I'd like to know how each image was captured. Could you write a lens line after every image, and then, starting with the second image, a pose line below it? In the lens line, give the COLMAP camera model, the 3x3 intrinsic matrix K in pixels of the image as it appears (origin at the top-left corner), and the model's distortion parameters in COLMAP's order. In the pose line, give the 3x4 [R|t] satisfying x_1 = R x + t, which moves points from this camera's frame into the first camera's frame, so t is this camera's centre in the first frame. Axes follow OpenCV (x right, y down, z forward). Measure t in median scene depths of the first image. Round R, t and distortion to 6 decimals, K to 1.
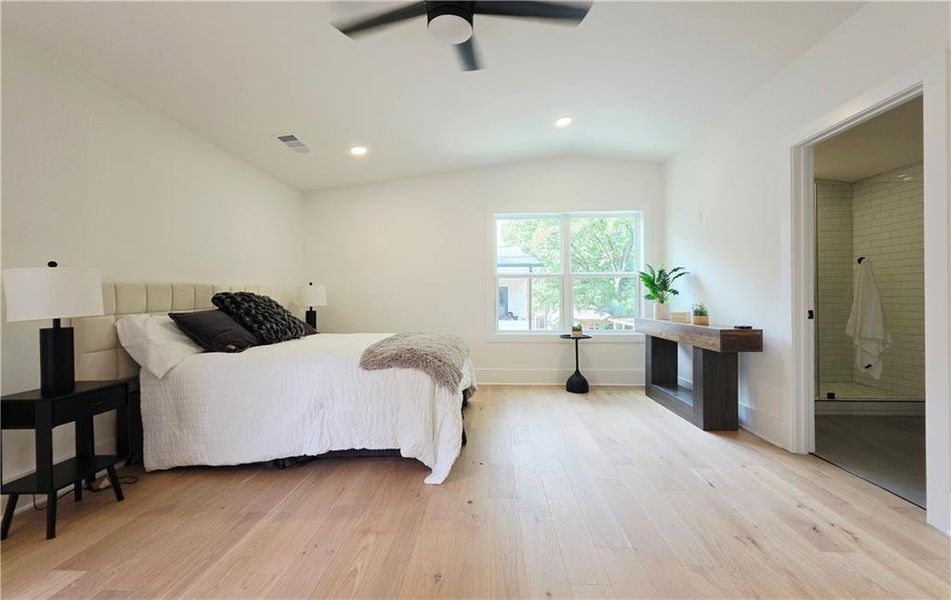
lens RADIAL K [[381.2, 0, 474.6], [0, 381.2, 297.5], [0, 0, 1]] dist [0.001826, -0.000008]
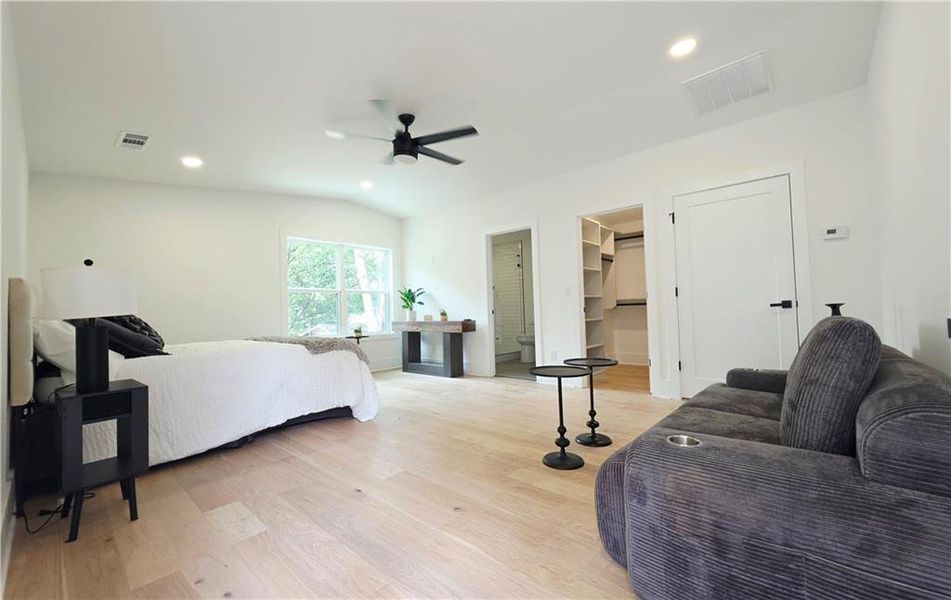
lens RADIAL K [[381.2, 0, 474.6], [0, 381.2, 297.5], [0, 0, 1]] dist [0.001826, -0.000008]
pose [[0.630679, 0.014924, 0.775901, -0.751964], [0.023407, 0.998994, -0.038241, 0.036690], [-0.775691, 0.042279, 0.629695, -0.252771]]
